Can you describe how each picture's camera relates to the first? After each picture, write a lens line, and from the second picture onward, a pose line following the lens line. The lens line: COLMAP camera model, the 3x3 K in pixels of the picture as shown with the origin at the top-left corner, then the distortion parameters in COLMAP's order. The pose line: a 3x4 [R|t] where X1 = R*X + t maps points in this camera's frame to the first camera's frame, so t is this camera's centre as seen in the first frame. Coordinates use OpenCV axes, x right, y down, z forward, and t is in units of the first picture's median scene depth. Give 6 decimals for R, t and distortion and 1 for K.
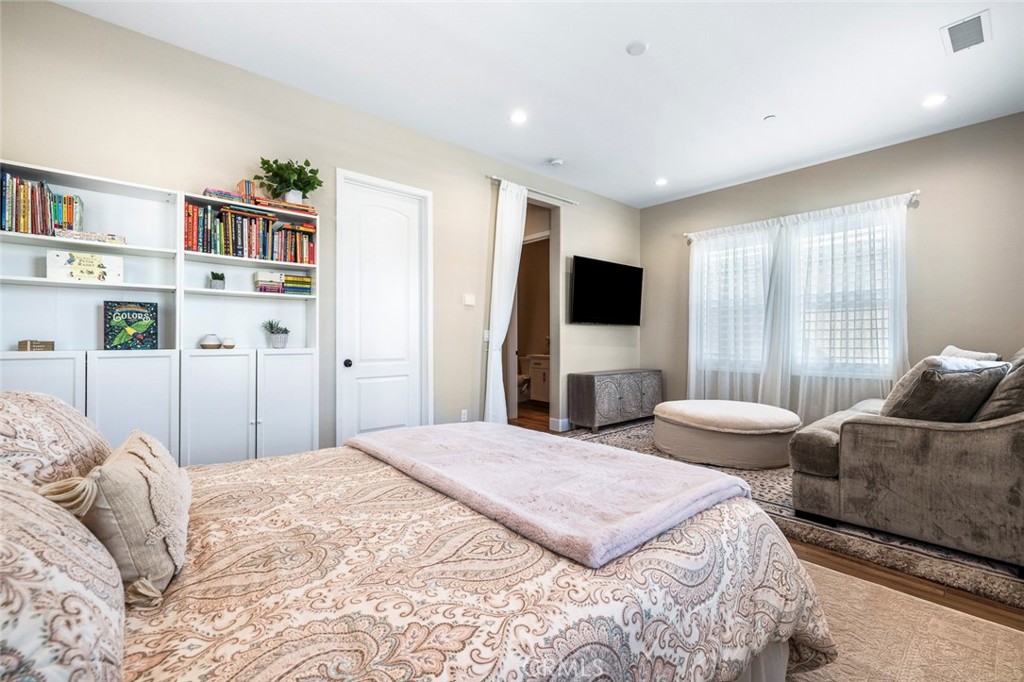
lens RADIAL K [[424.7, 0, 512.0], [0, 424.7, 341.0], [0, 0, 1]] dist [-0.000683, -0.000030]
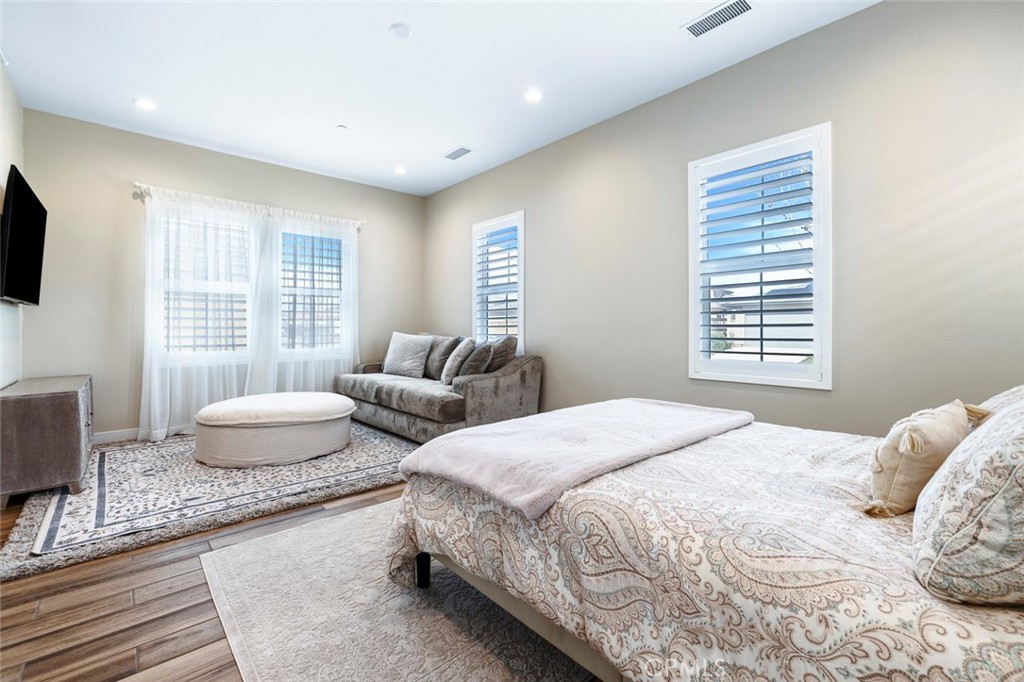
lens RADIAL K [[444.8, 0, 512.0], [0, 444.8, 341.0], [0, 0, 1]] dist [-0.000637, -0.000057]
pose [[-0.032263, -0.041967, 0.998598, -0.504758], [-0.000065, 0.999118, 0.041986, -0.018727], [-0.999479, 0.001290, -0.032237, 0.508648]]
